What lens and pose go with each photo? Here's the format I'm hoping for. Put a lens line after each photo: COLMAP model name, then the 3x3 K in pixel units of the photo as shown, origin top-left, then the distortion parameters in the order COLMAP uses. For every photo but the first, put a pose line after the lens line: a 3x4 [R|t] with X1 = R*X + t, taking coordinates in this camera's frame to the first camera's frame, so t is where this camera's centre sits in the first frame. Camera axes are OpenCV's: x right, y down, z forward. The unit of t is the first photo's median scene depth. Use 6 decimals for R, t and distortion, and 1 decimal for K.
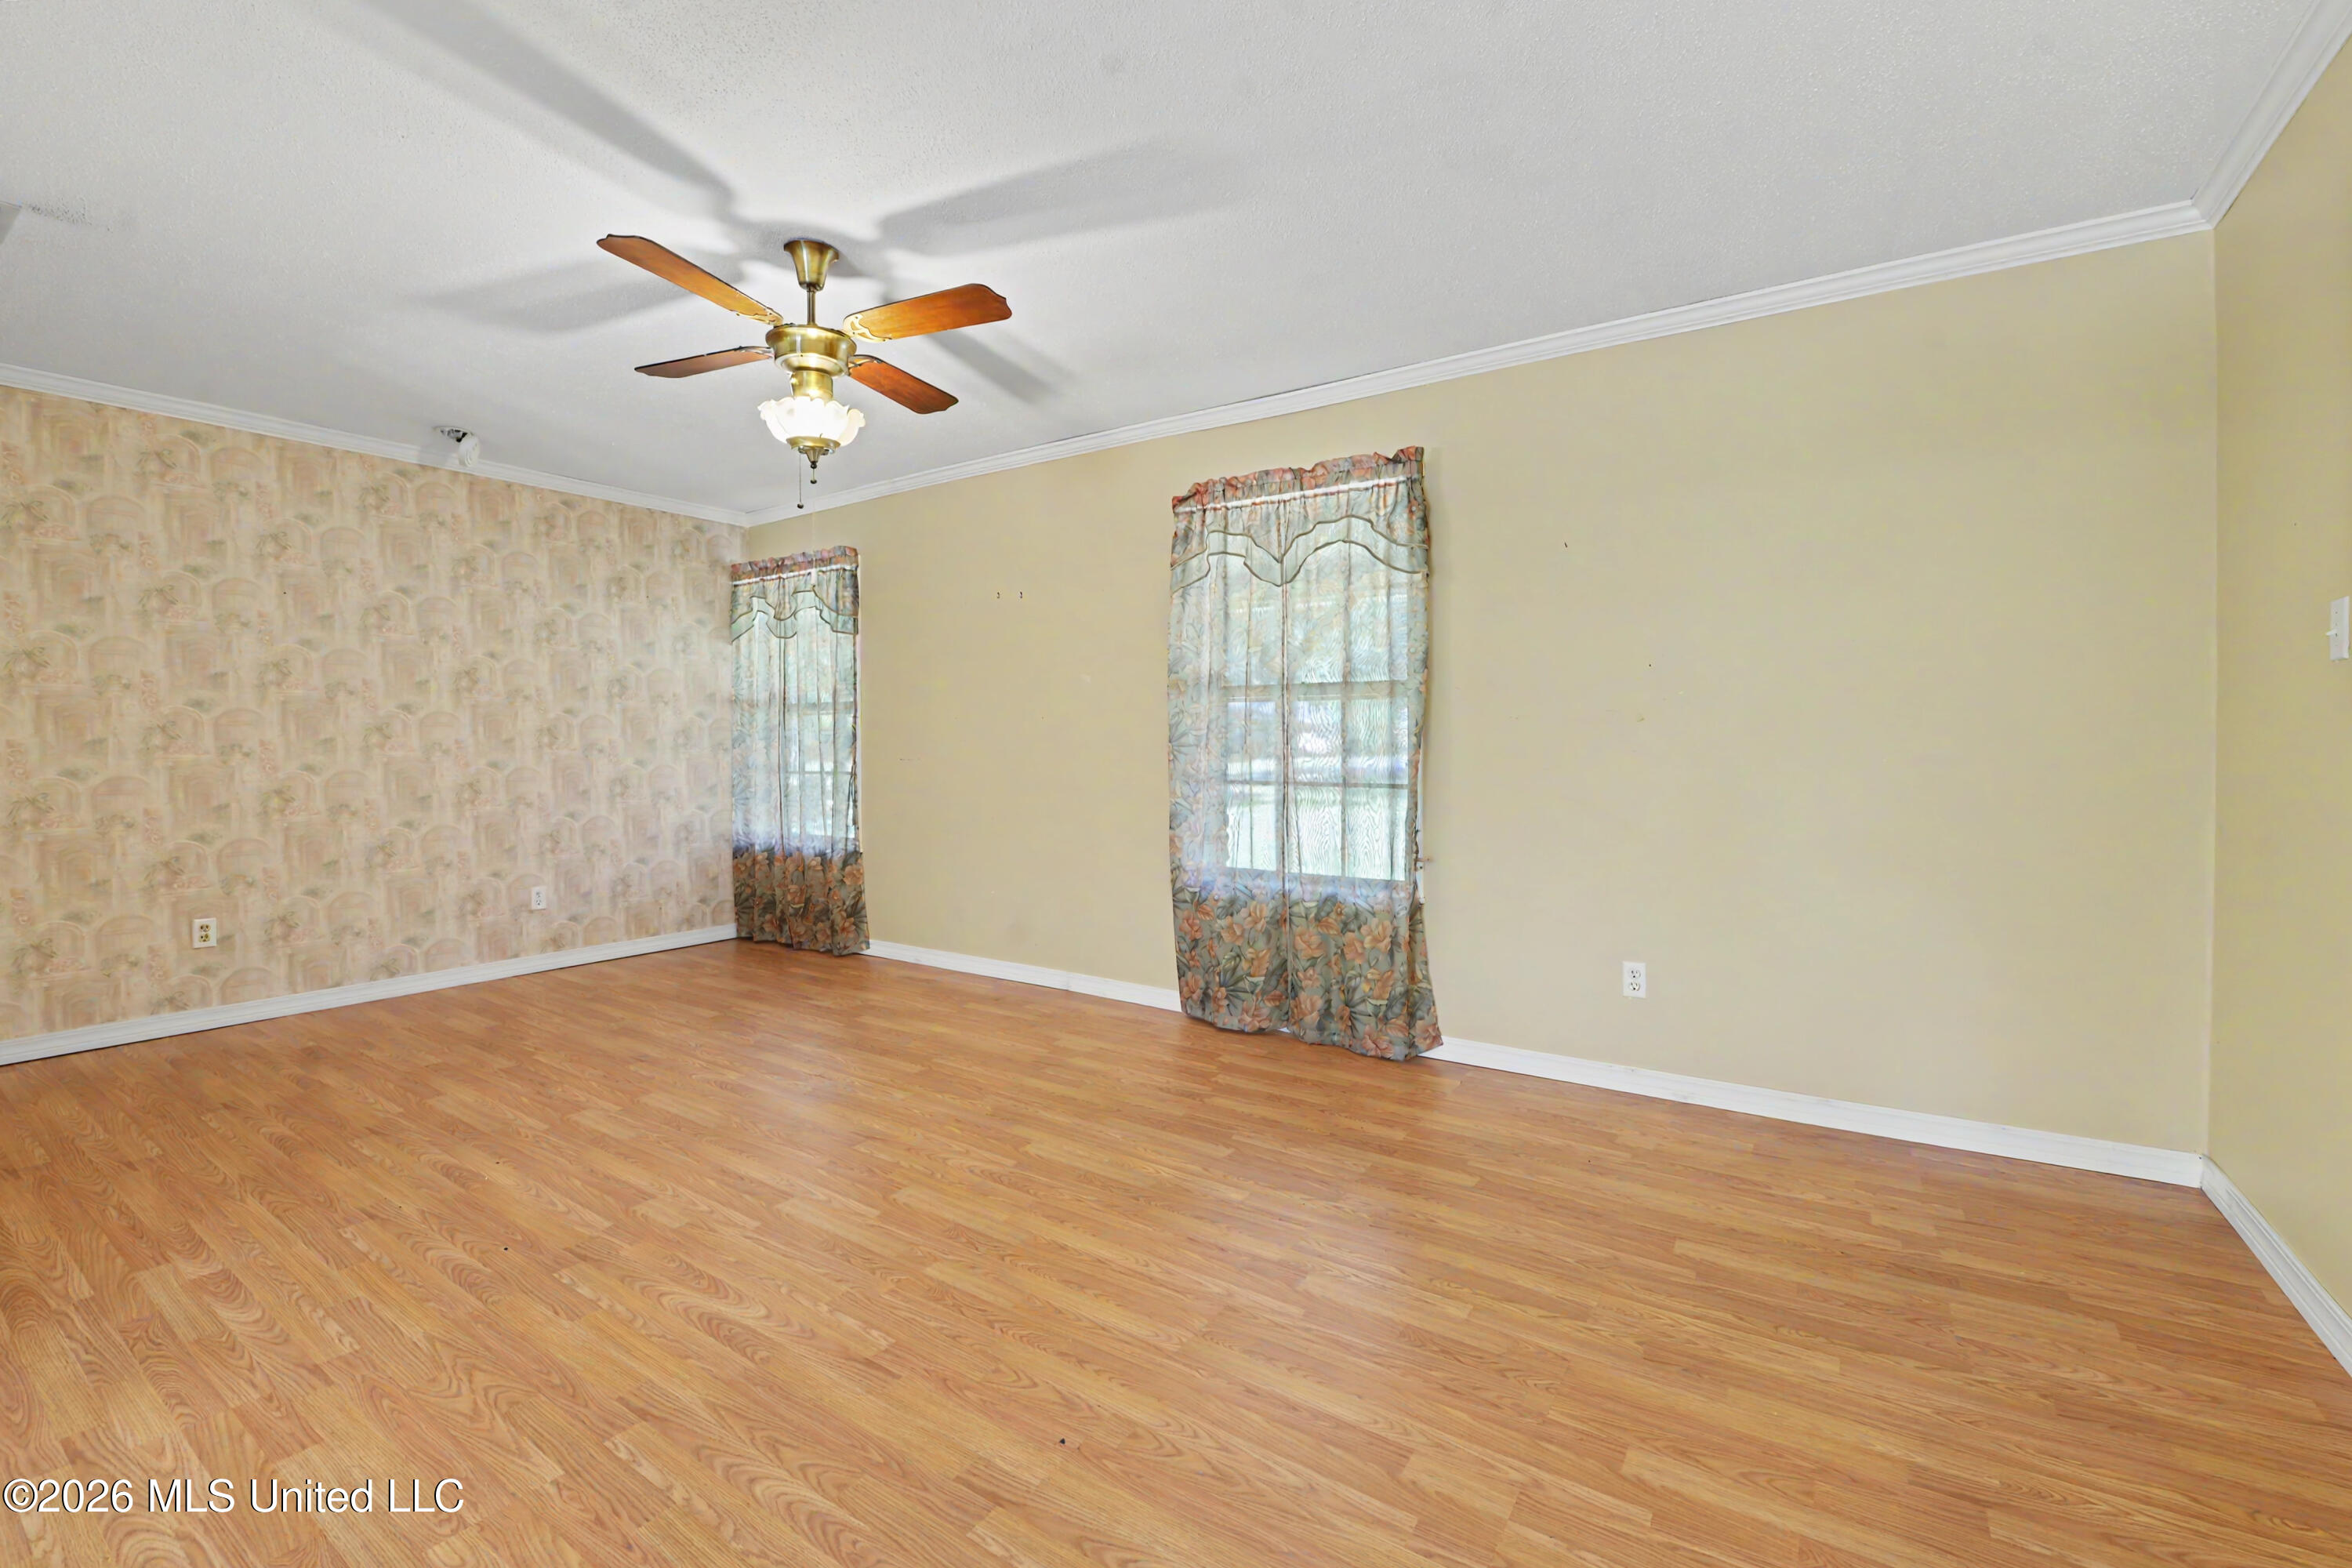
lens RADIAL K [[986.6, 0, 1174.0], [0, 986.6, 753.0], [0, 0, 1]] dist [-0.022400, -0.000017]
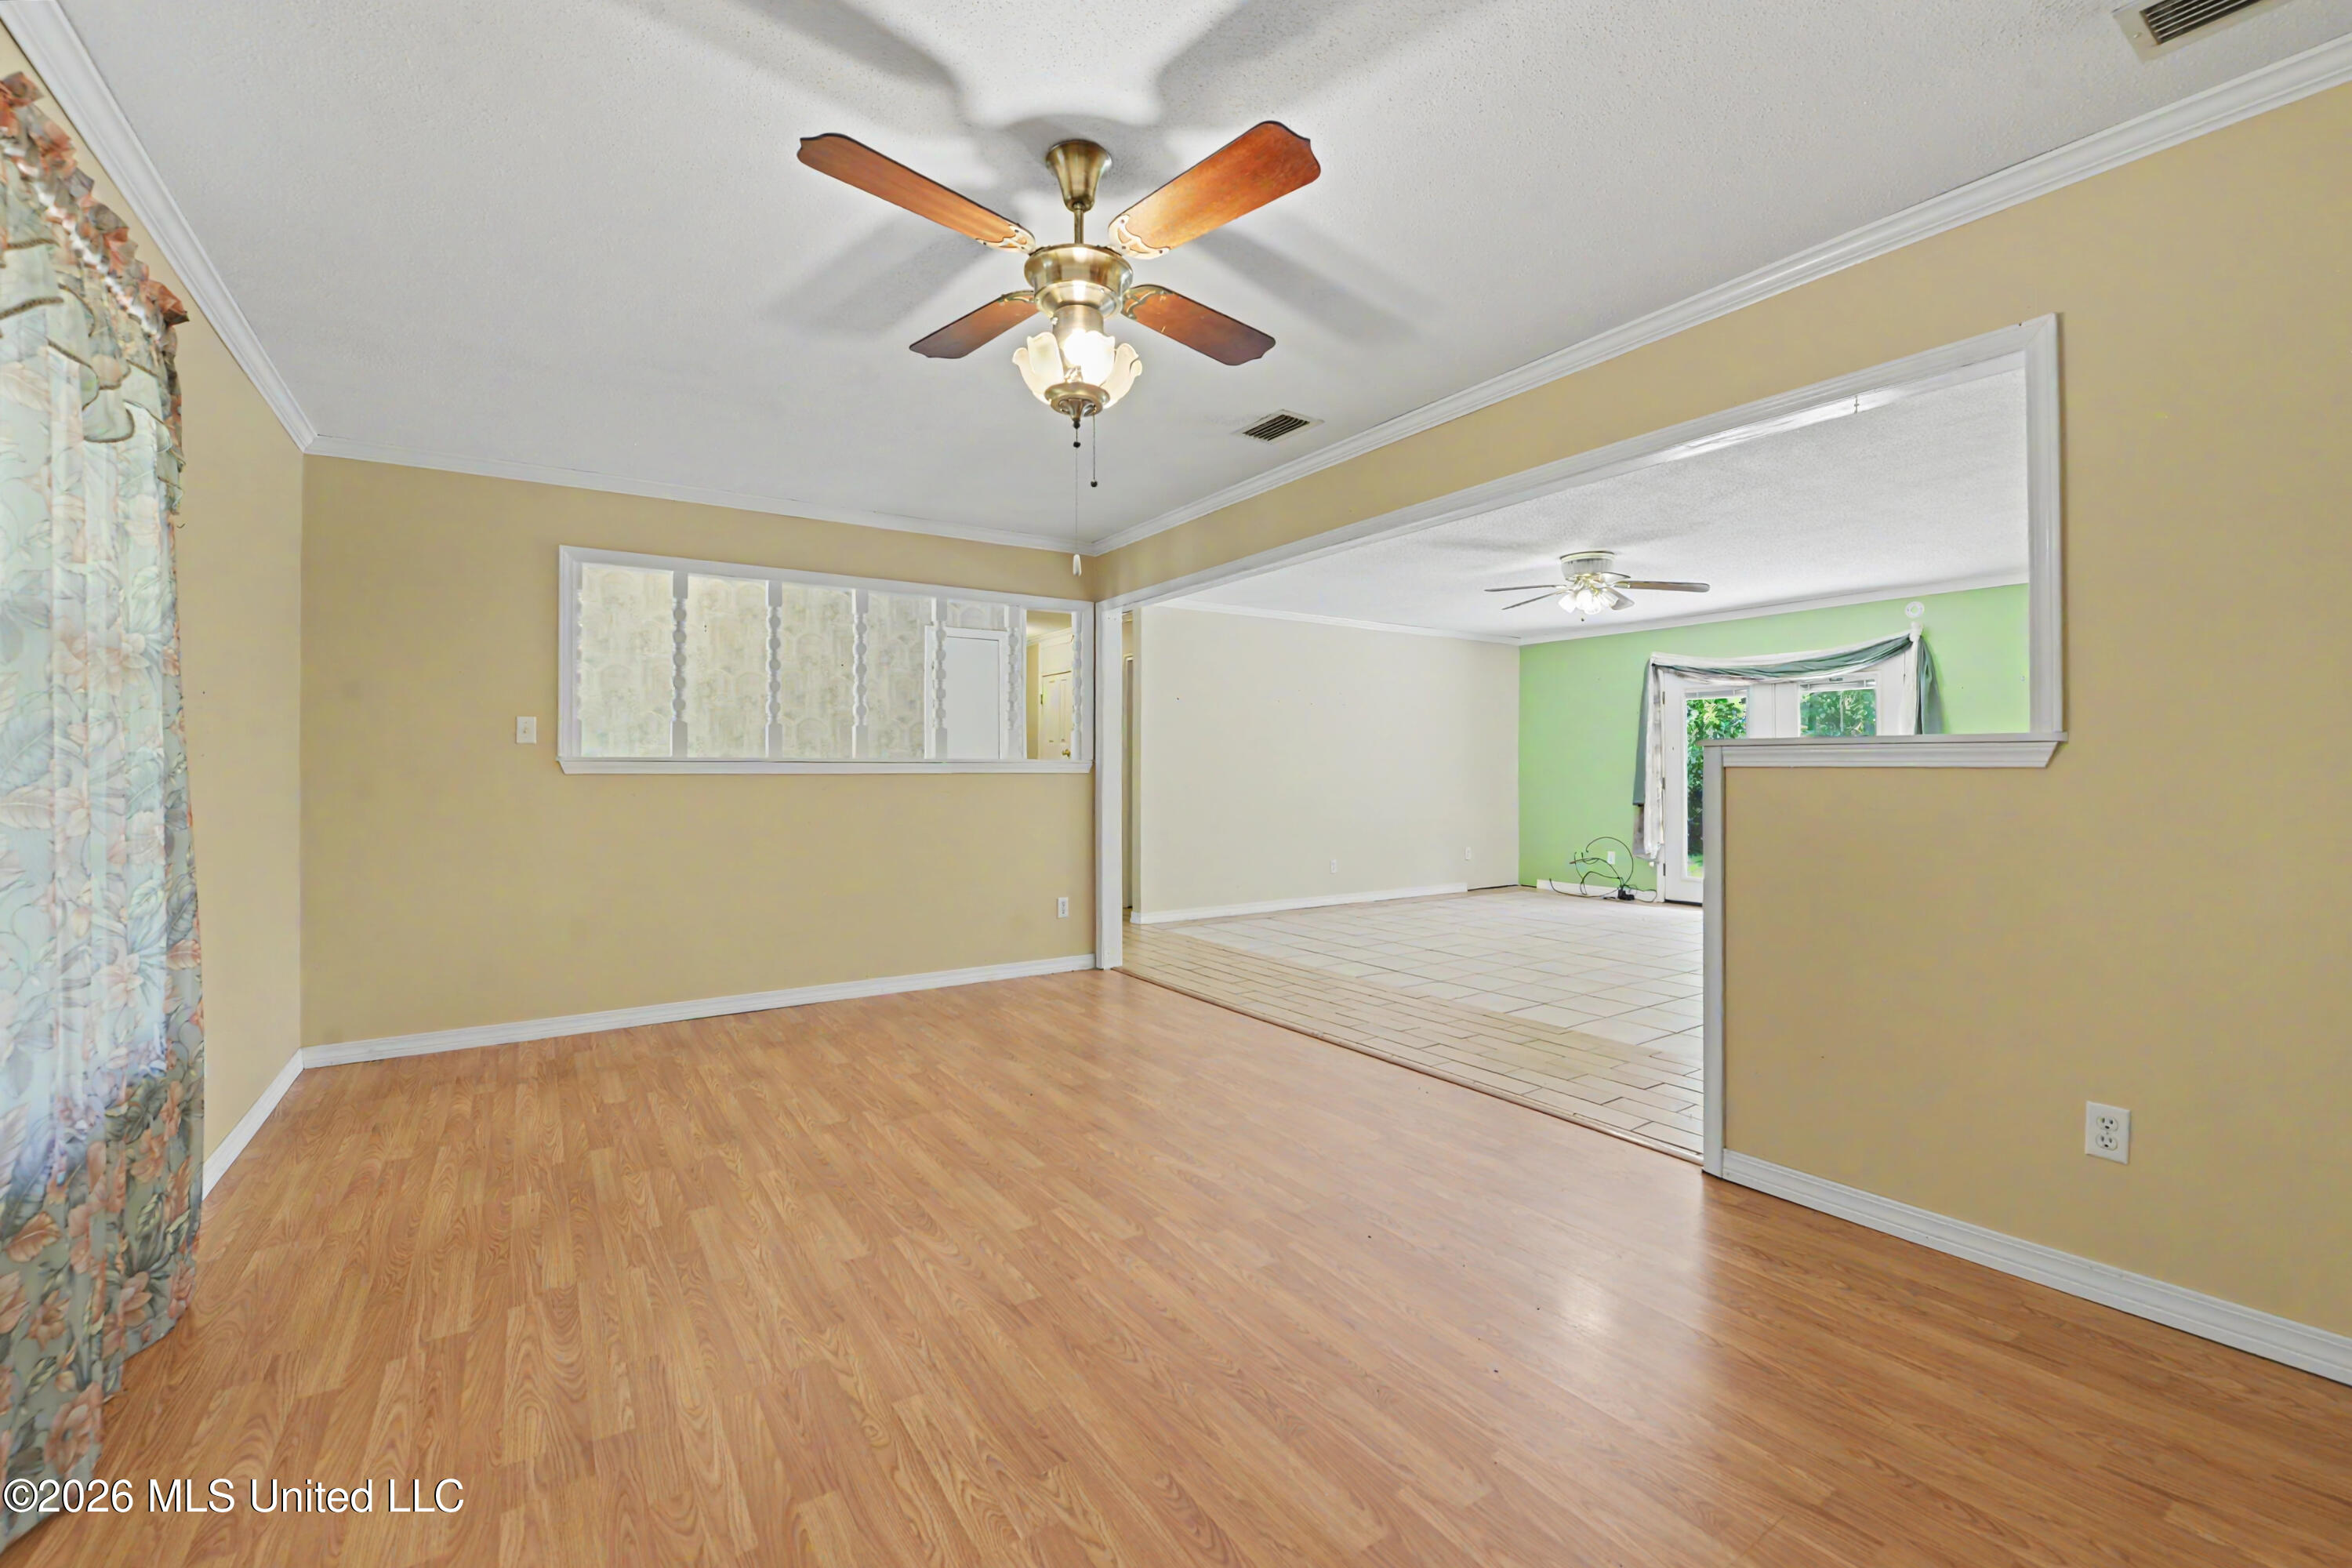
lens RADIAL K [[964.4, 0, 1168.7], [0, 964.4, 768.2], [0, 0, 1]] dist [-0.012217, -0.004415]
pose [[-0.921598, 0.008140, 0.388061, -0.559144], [0.009542, 0.999953, 0.001688, -0.013349], [-0.388029, 0.005258, -0.921632, 1.289279]]
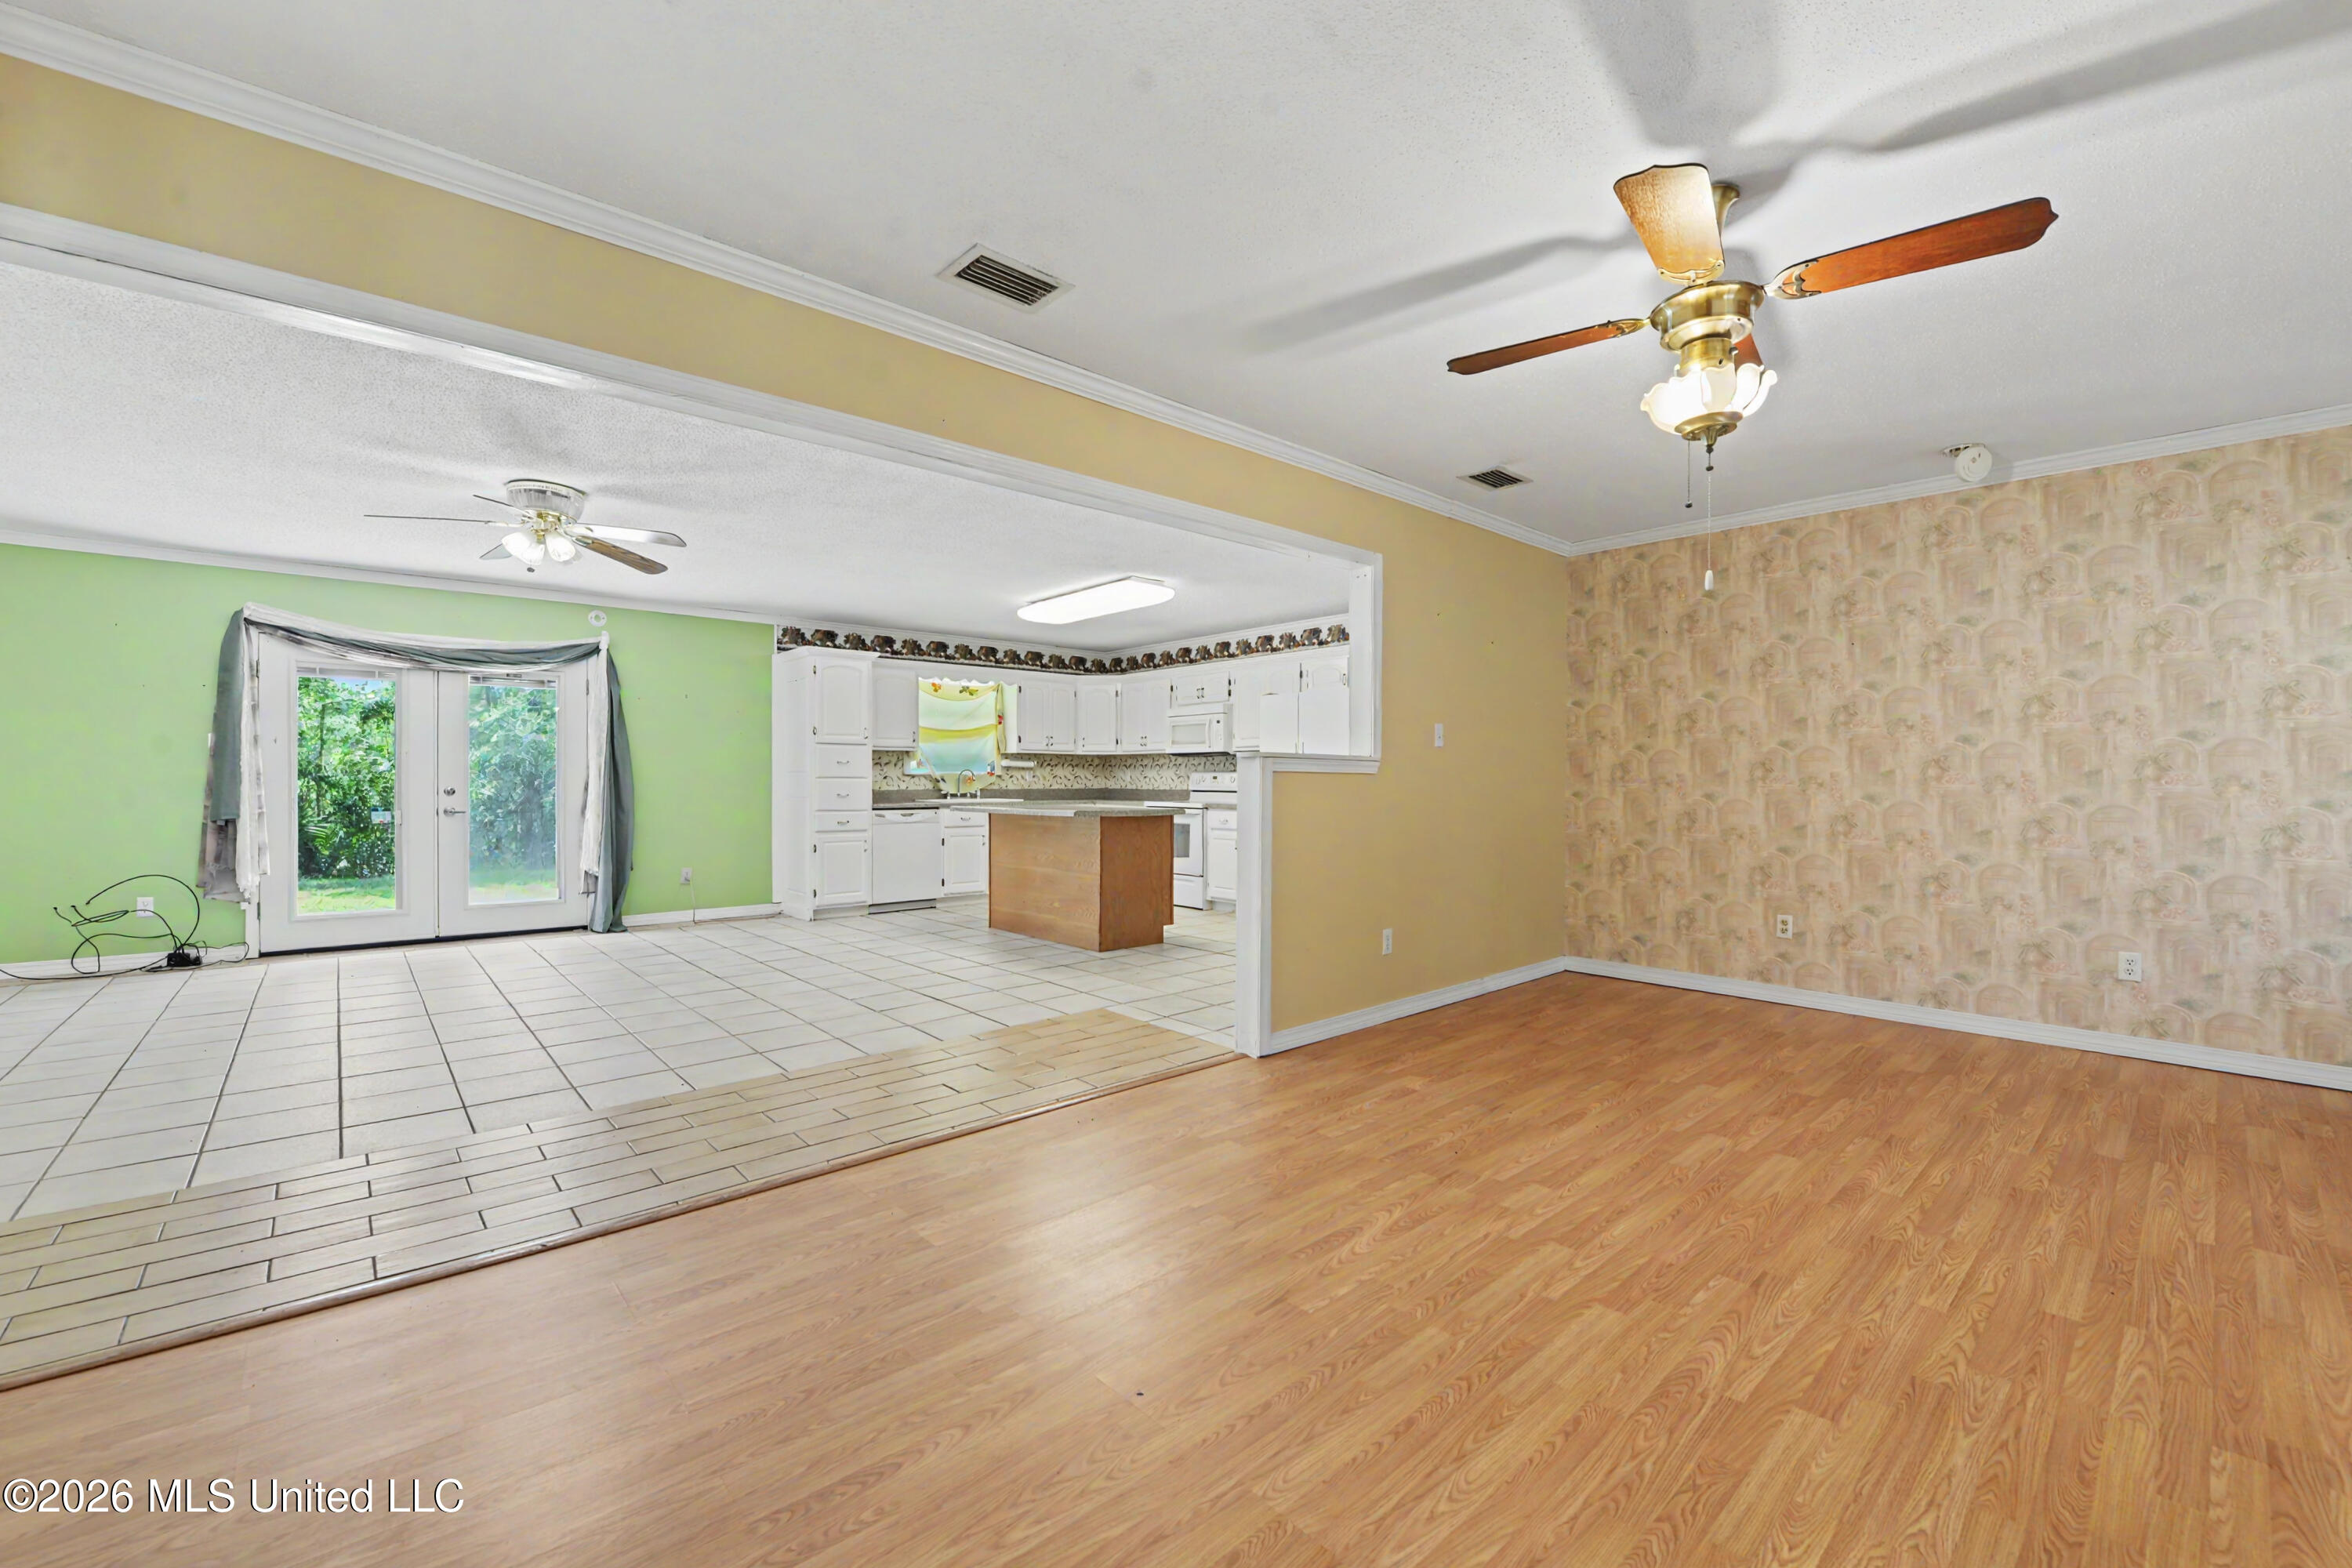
lens RADIAL K [[949.1, 0, 1171.5], [0, 949.1, 789.1], [0, 0, 1]] dist [-0.021349, -0.000221]
pose [[-0.255767, 0.015443, -0.966615, 0.413840], [-0.010189, 0.999774, 0.018669, -0.008065], [0.966685, 0.014624, -0.255552, 0.584882]]
